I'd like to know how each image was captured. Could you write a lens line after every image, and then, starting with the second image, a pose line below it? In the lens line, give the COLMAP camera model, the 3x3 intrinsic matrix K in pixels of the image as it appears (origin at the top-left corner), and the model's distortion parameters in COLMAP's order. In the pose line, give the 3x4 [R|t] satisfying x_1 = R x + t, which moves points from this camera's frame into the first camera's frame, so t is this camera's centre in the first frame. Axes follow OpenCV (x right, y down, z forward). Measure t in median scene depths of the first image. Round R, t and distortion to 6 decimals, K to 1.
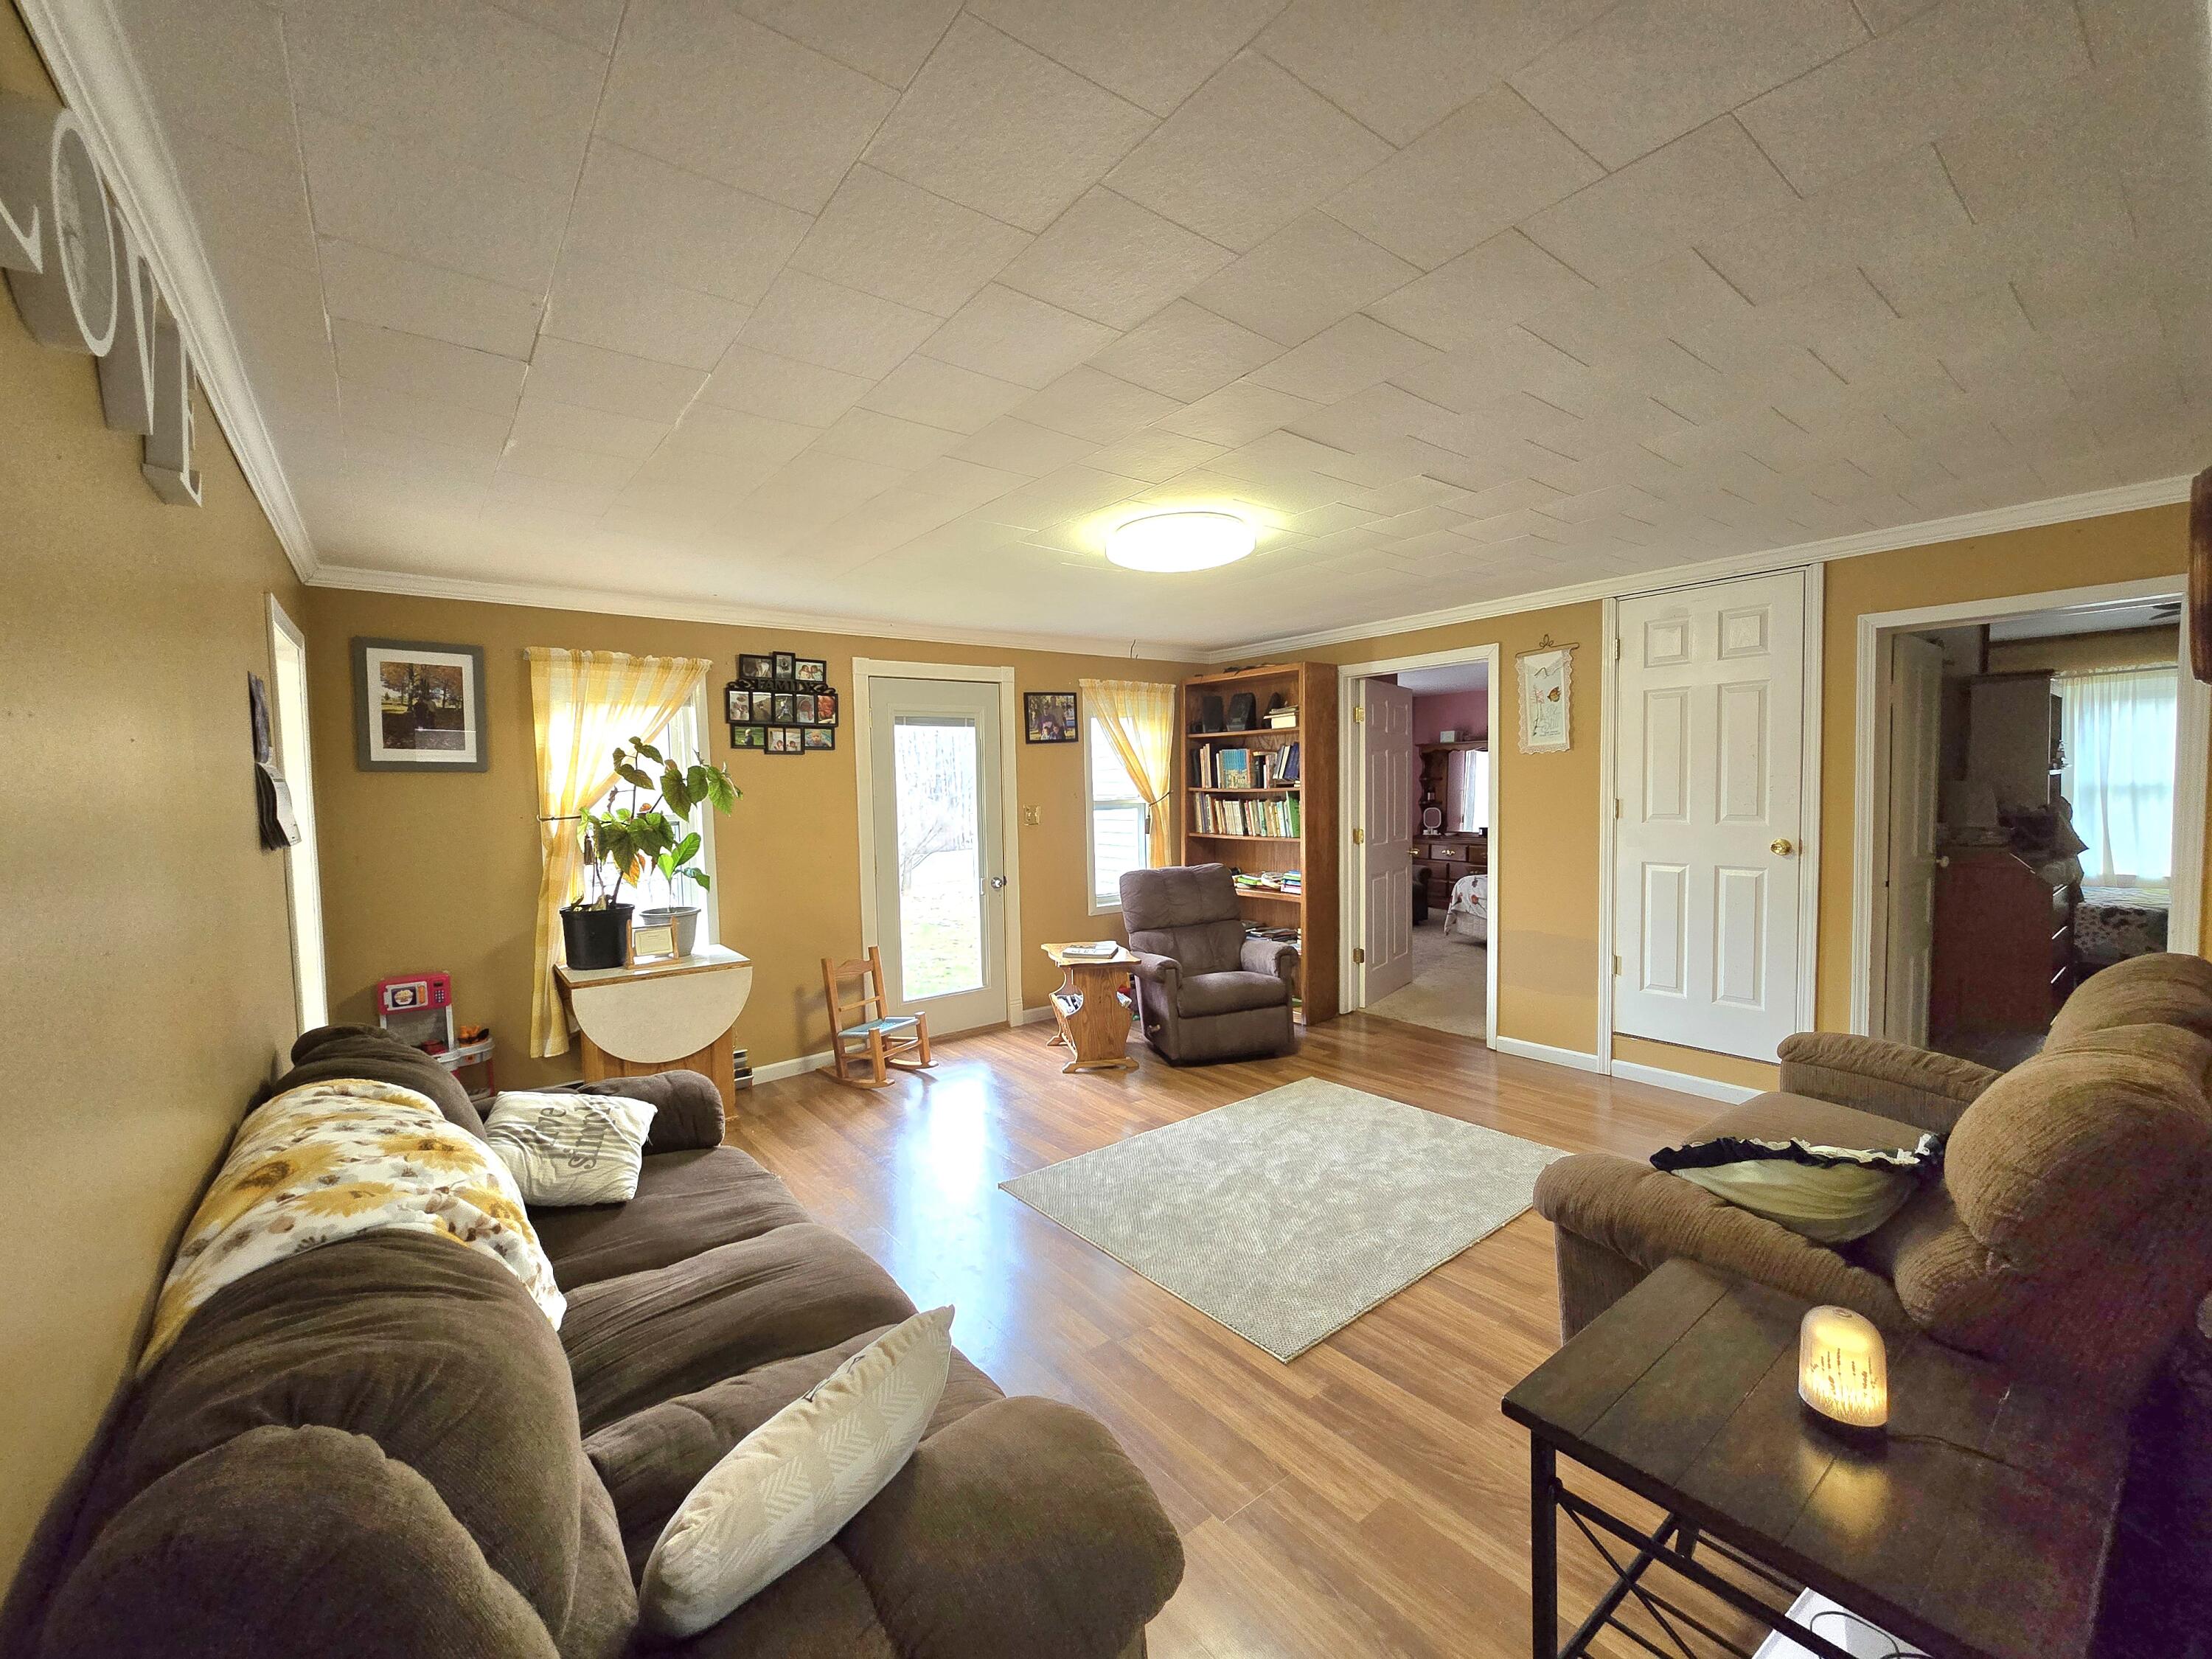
lens RADIAL K [[905.0, 0, 1106.0], [0, 905.0, 829.5], [0, 0, 1]] dist [-0.002832, -0.000292]
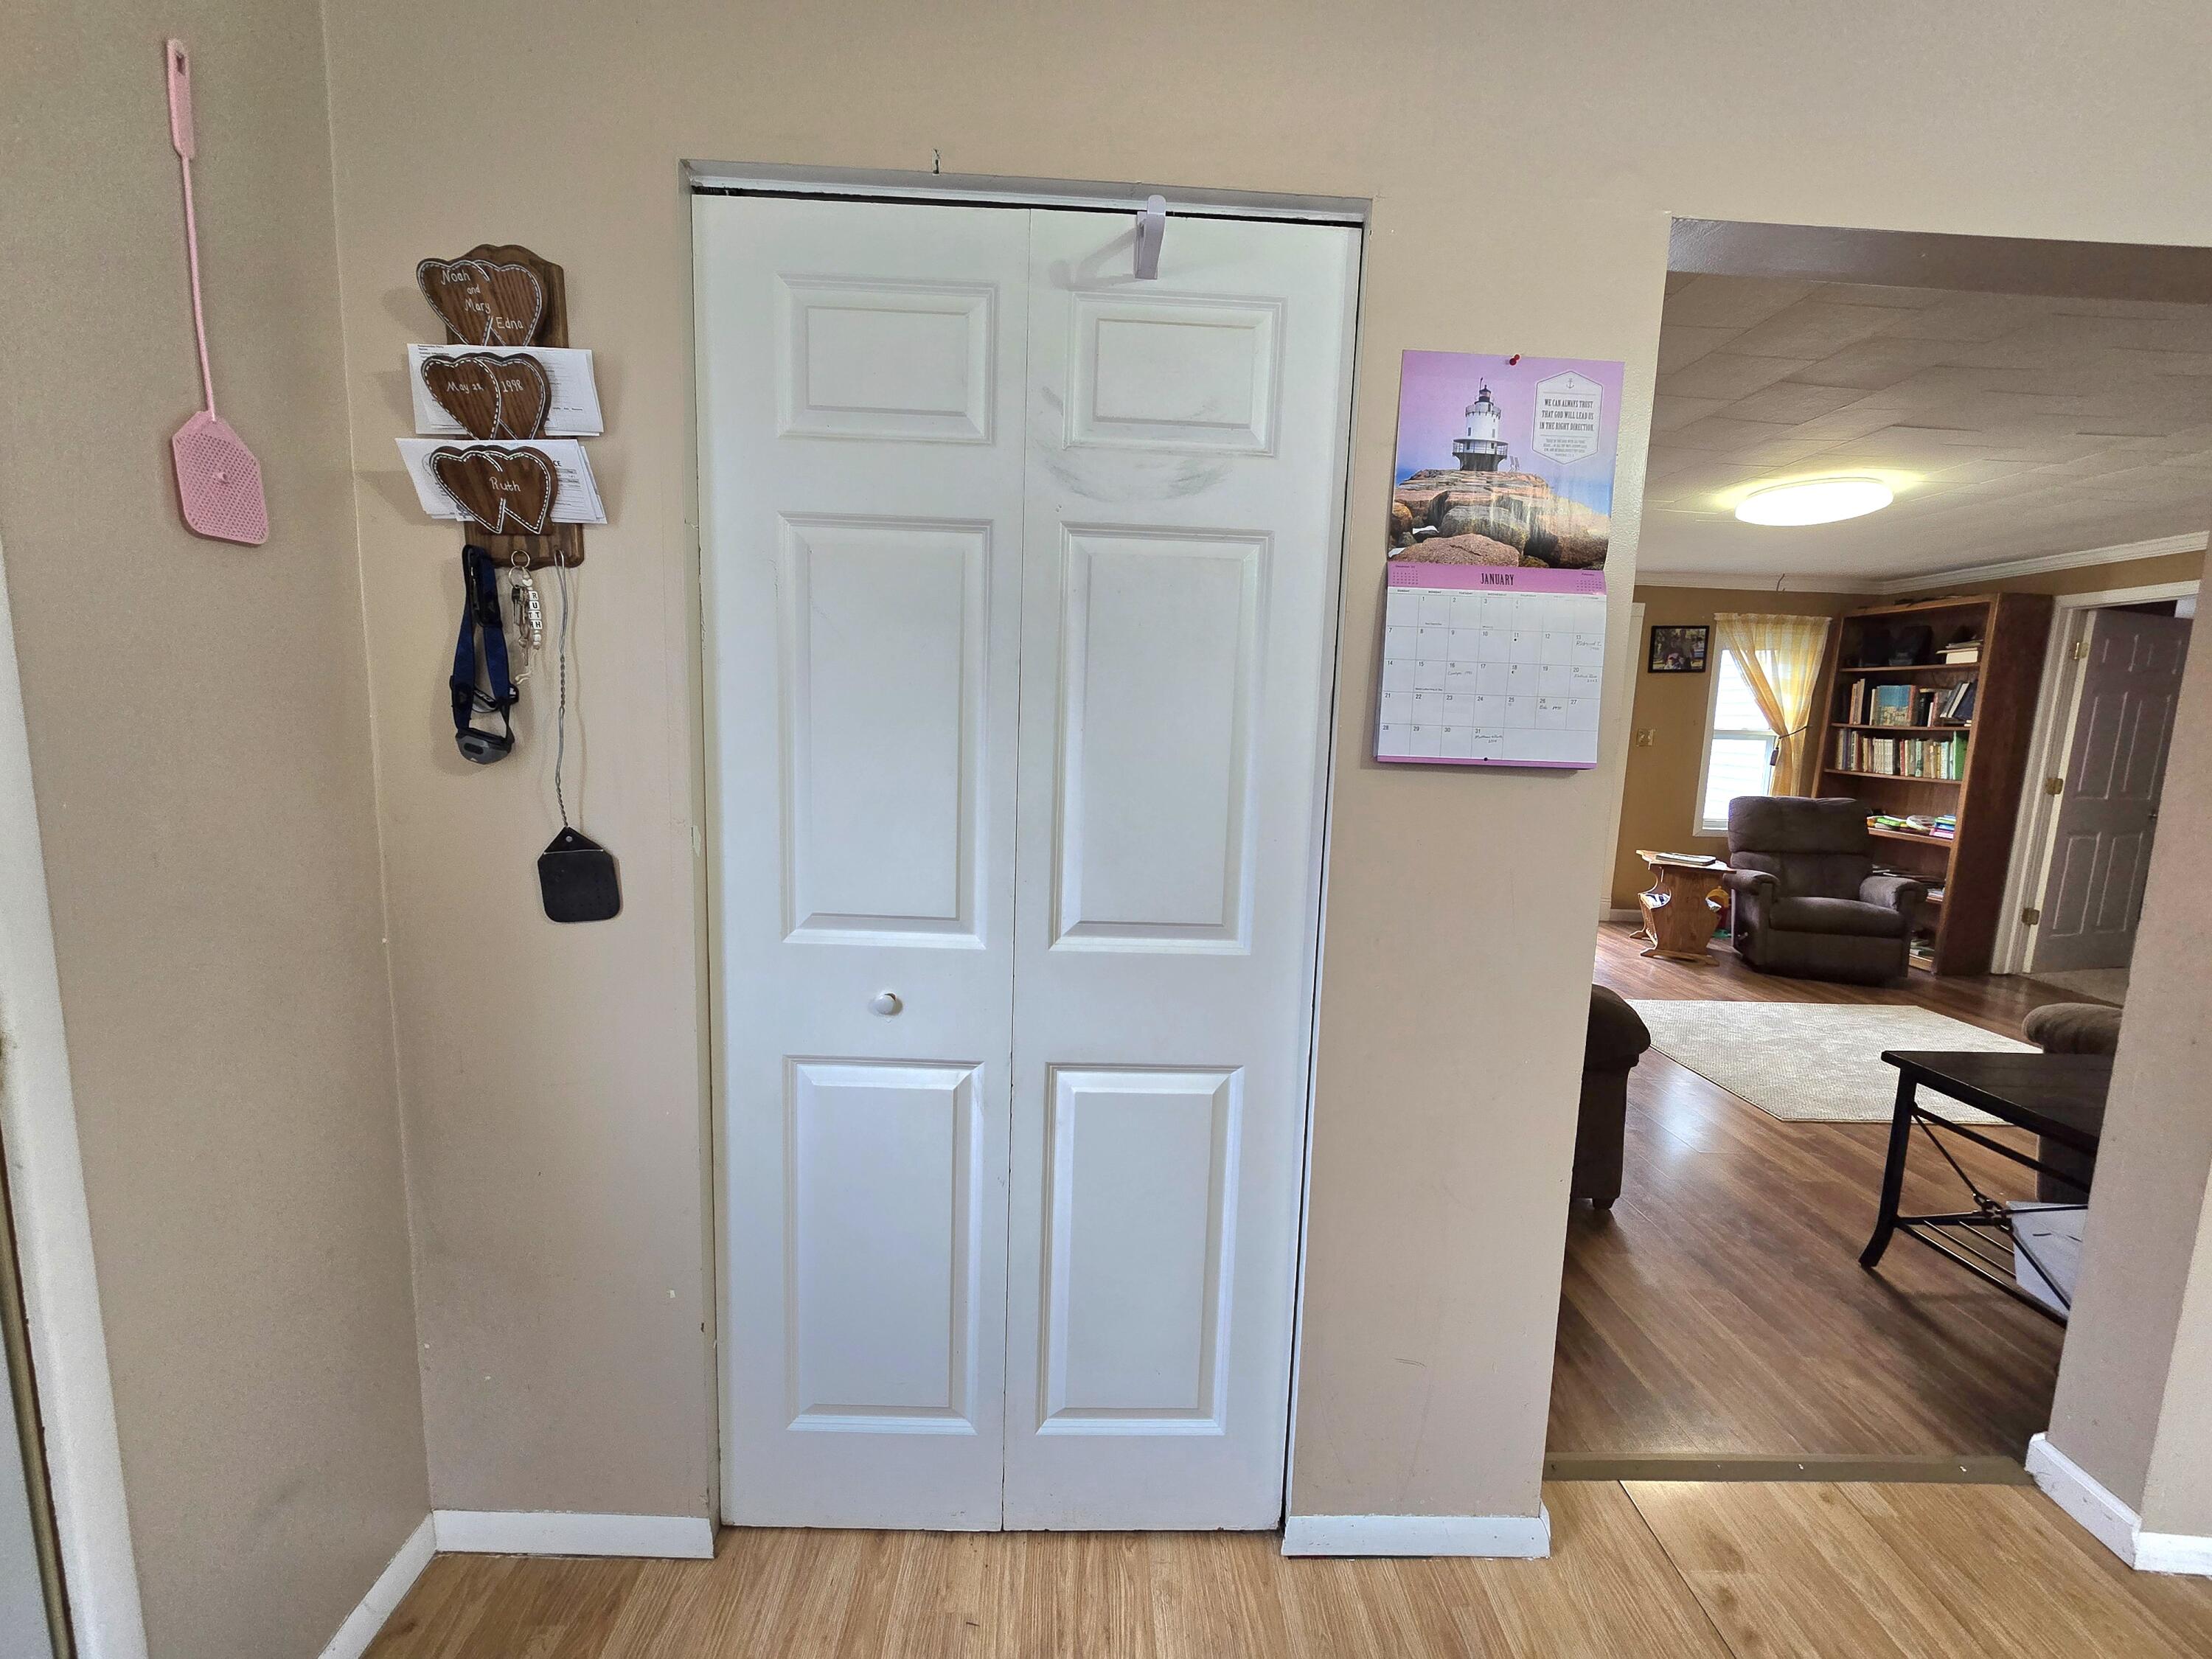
lens RADIAL K [[905.0, 0, 1106.0], [0, 905.0, 829.5], [0, 0, 1]] dist [-0.002832, -0.000292]
pose [[0.804563, 0.128009, -0.579907, 0.044423], [-0.082808, 0.991135, 0.103896, 0.035401], [0.588066, -0.035570, 0.808031, -0.291828]]
